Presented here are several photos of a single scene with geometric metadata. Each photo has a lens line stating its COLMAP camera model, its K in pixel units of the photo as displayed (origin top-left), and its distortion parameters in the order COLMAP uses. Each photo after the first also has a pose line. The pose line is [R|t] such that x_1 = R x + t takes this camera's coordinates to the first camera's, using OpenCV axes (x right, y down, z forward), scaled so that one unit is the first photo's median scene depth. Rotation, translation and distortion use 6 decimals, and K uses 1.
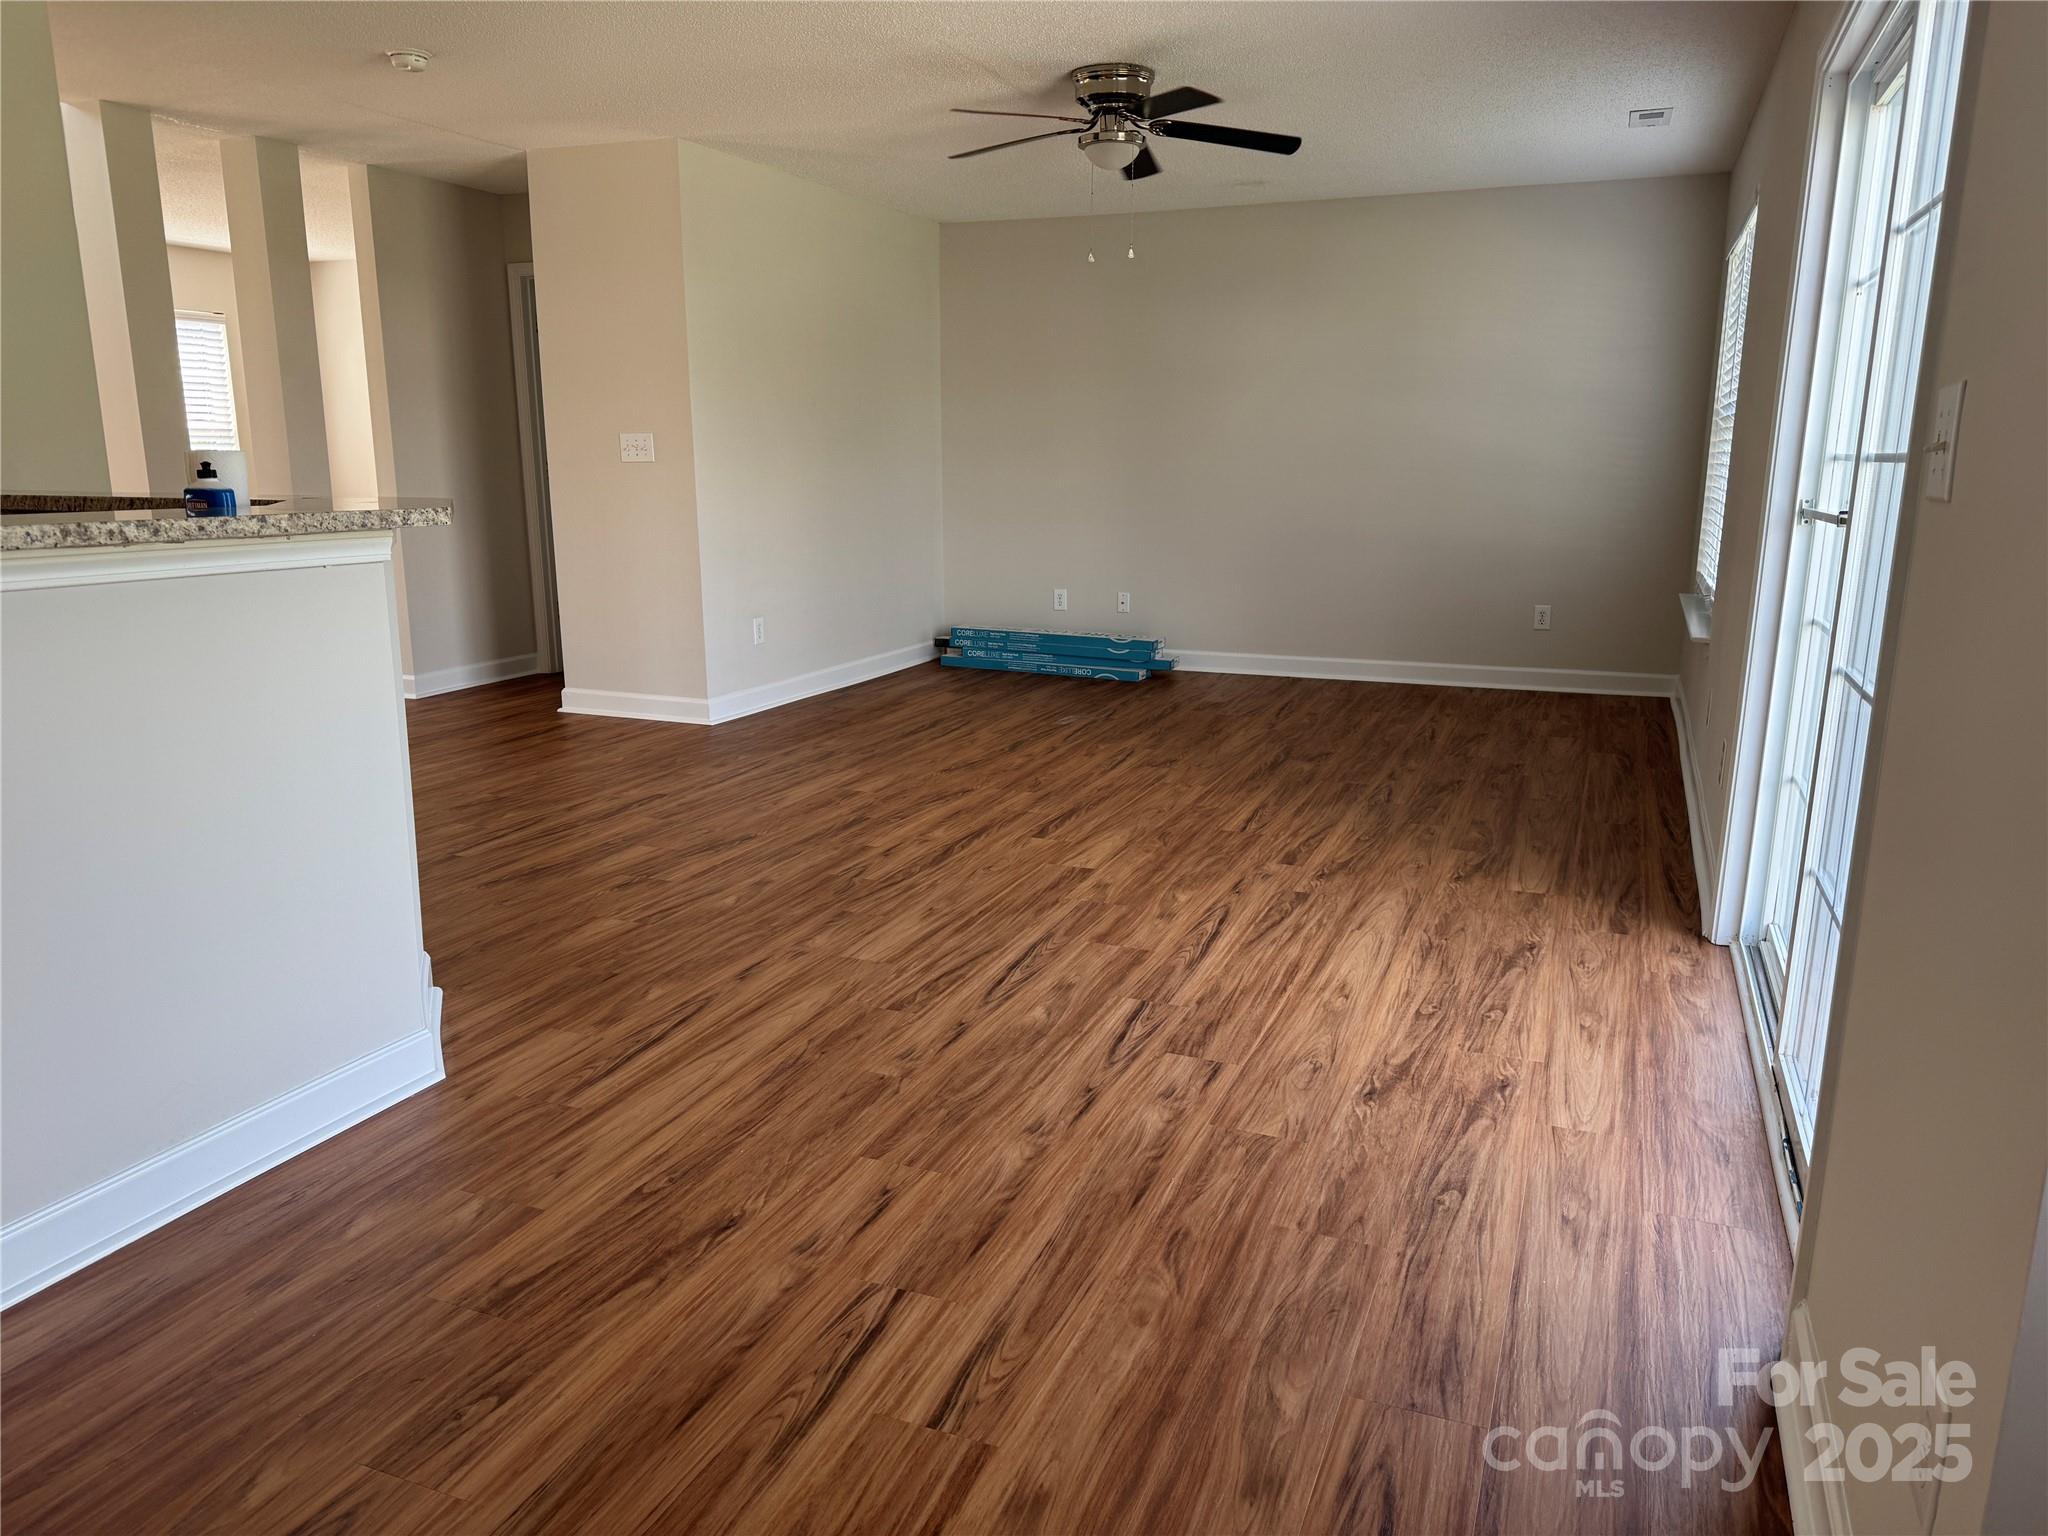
lens RADIAL K [[1430.0, 0, 1010.2], [0, 1430.0, 778.4], [0, 0, 1]] dist [0.072031, -0.095882]
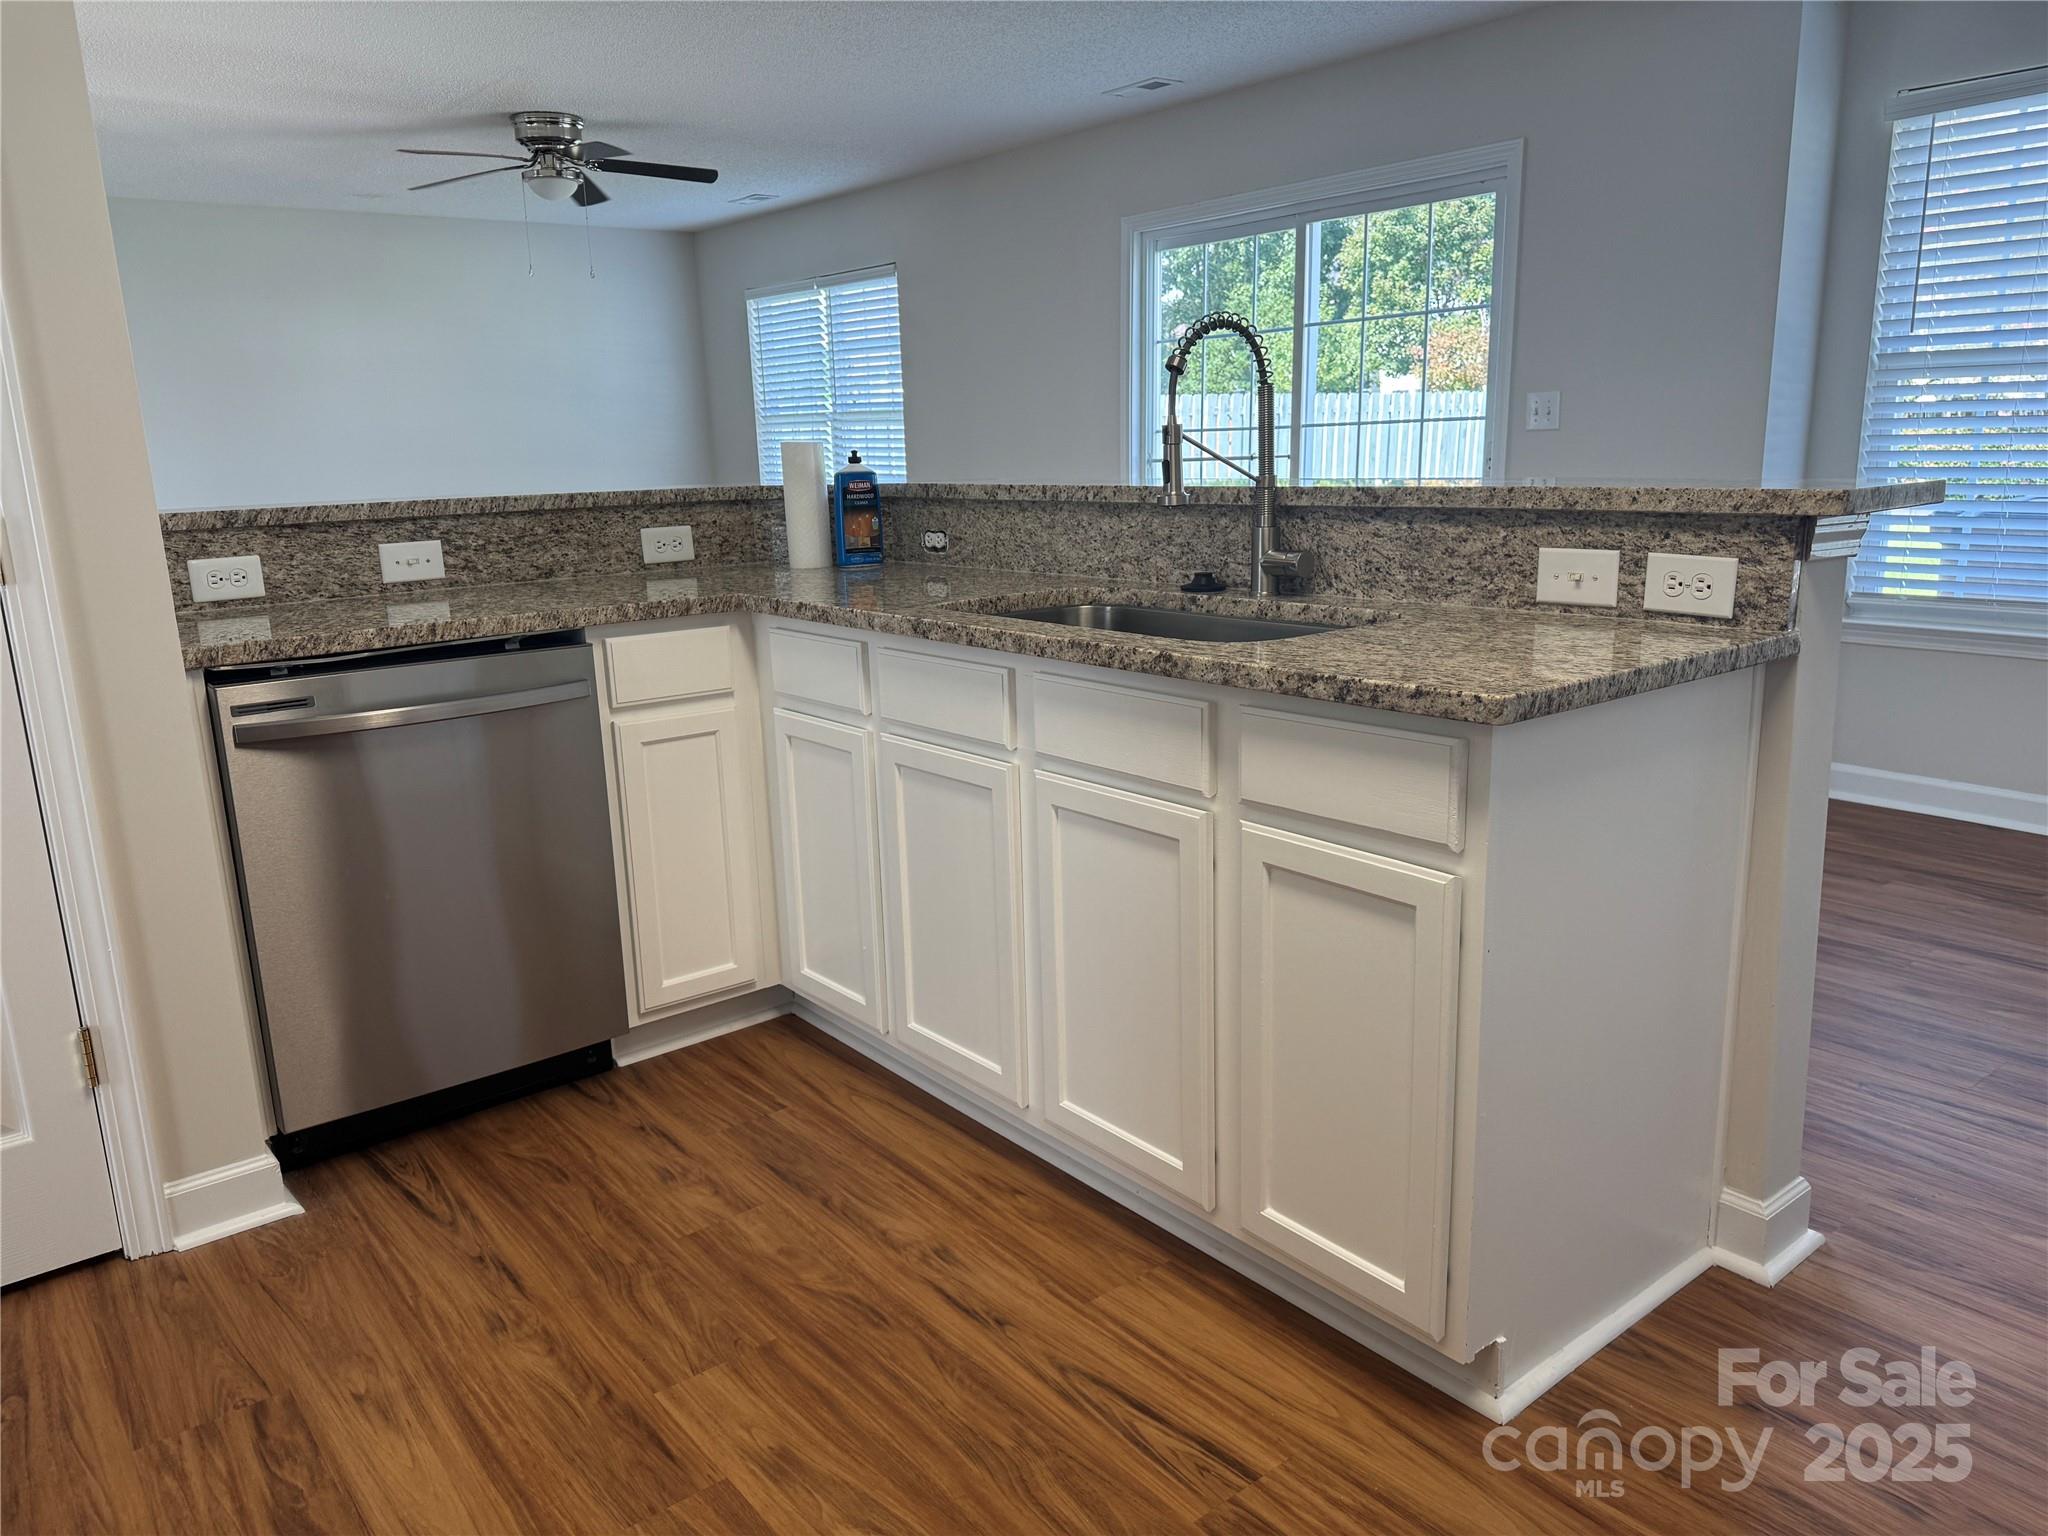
lens RADIAL K [[1430.0, 0, 1013.0], [0, 1430.0, 784.4], [0, 0, 1]] dist [0.072031, -0.095882]
pose [[0.486717, -0.222572, 0.844729, -1.110965], [0.222028, 0.966761, 0.126797, -0.045801], [-0.844873, 0.125839, 0.519956, 0.195190]]
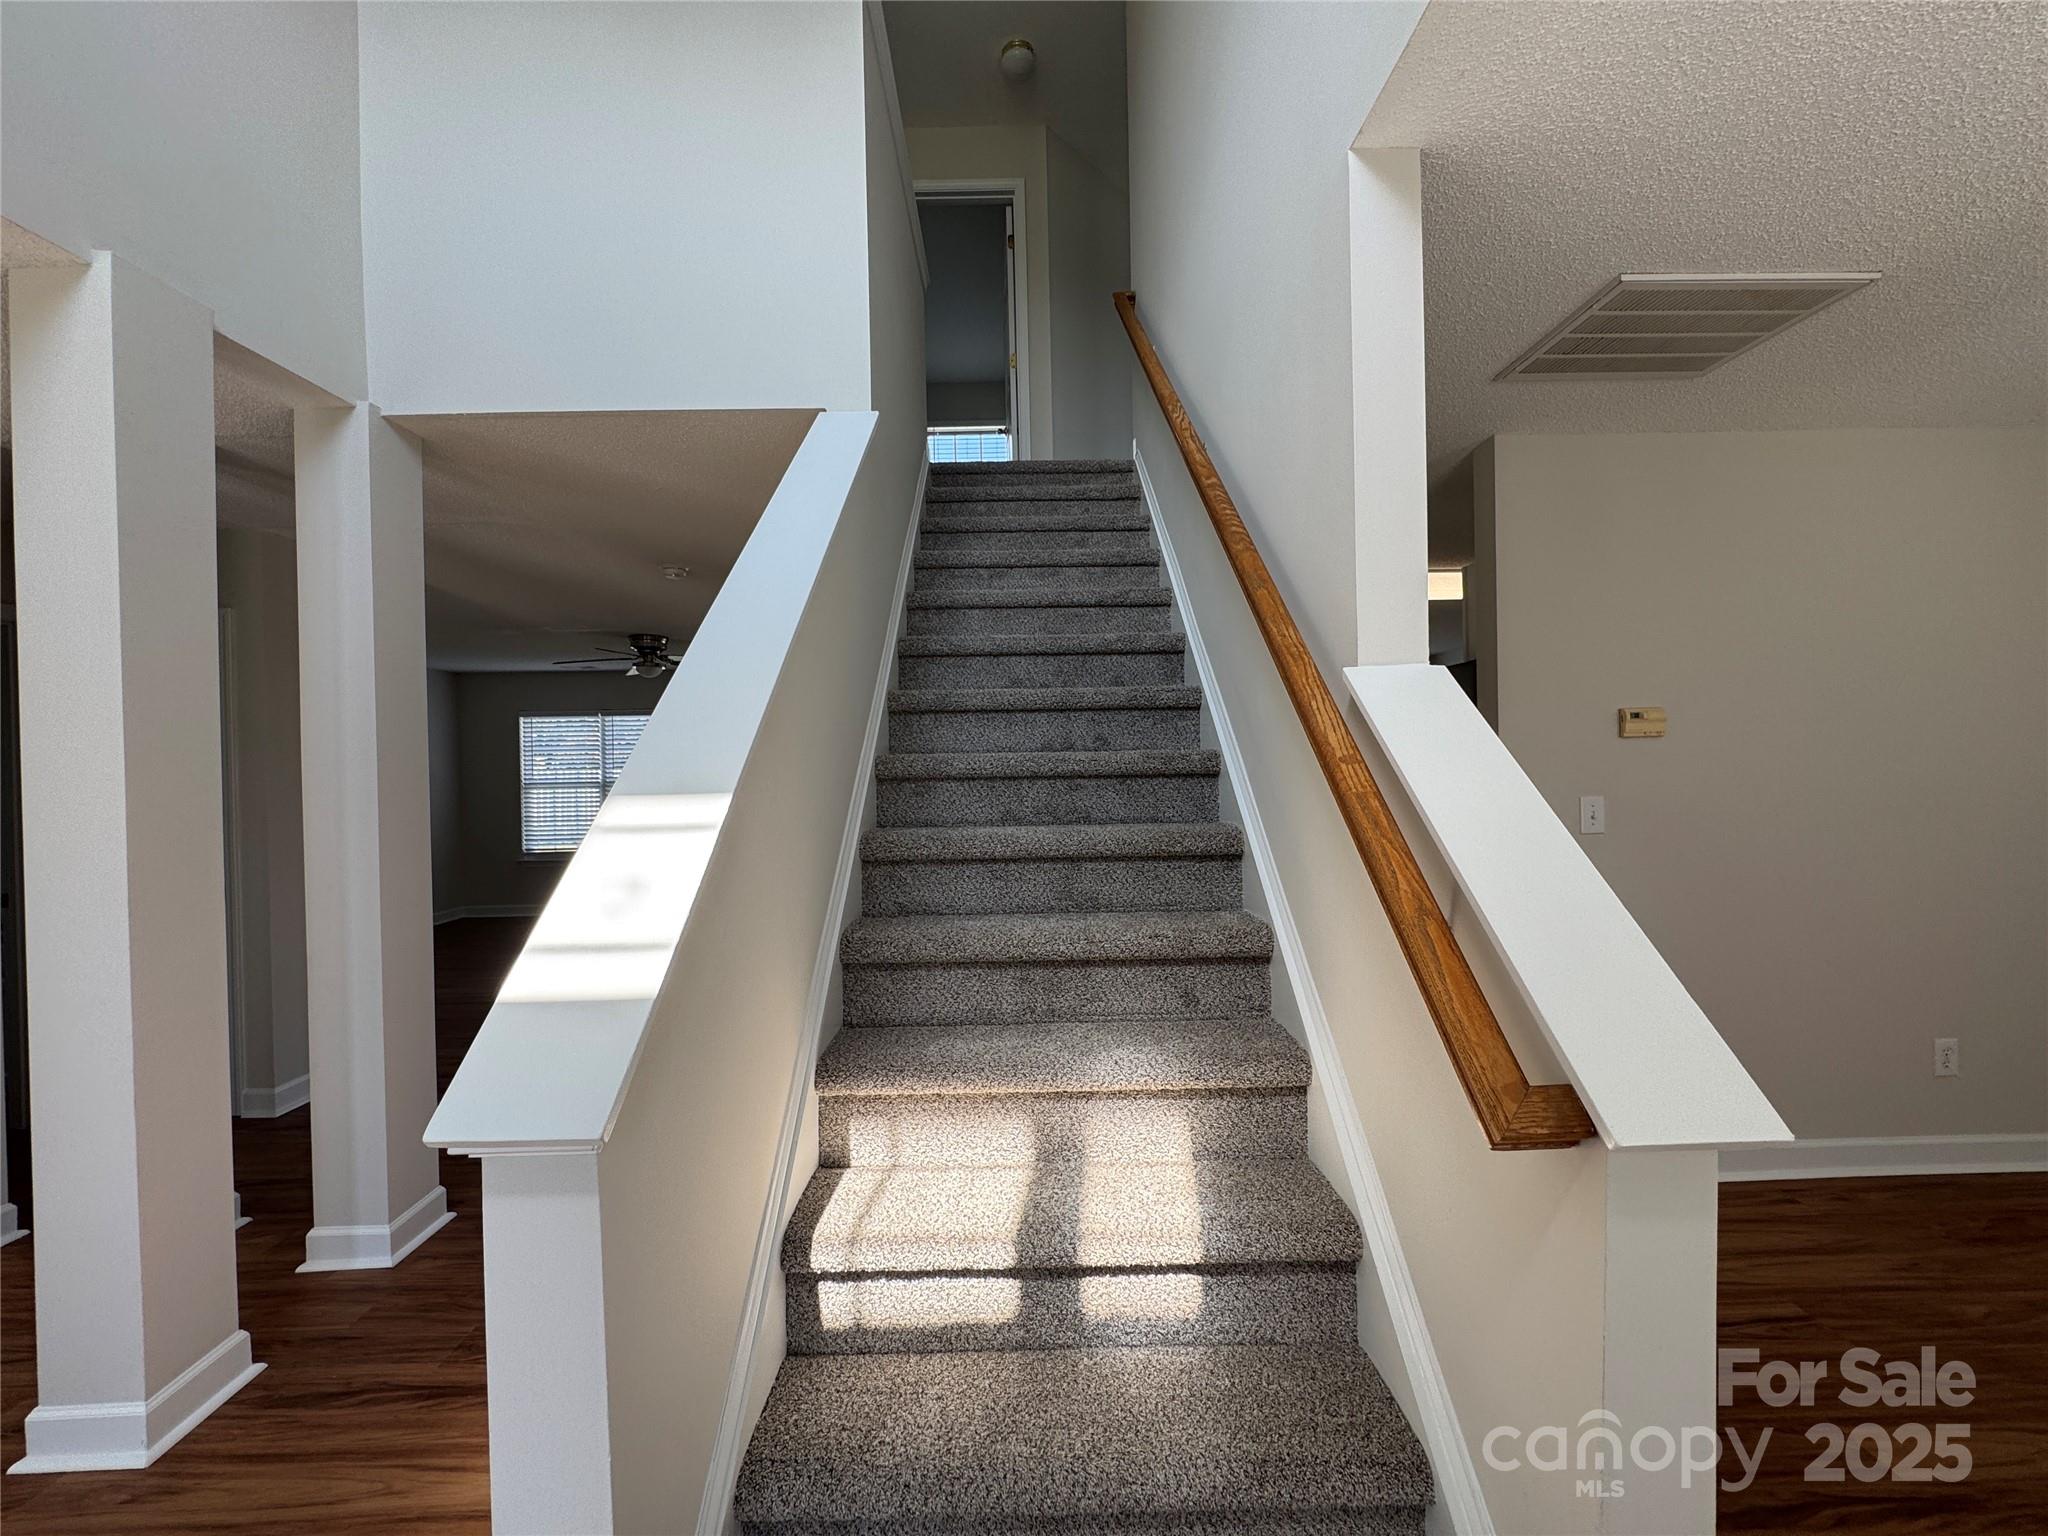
lens RADIAL K [[815.7, 0, 1027.1], [0, 815.7, 771.1], [0, 0, 1]] dist [-0.003366, 0.000369]
pose [[-0.393818, 0.003654, 0.919181, -1.724694], [0.223119, 0.970465, 0.091737, -0.352742], [-0.891698, 0.241214, -0.383002, 1.305778]]
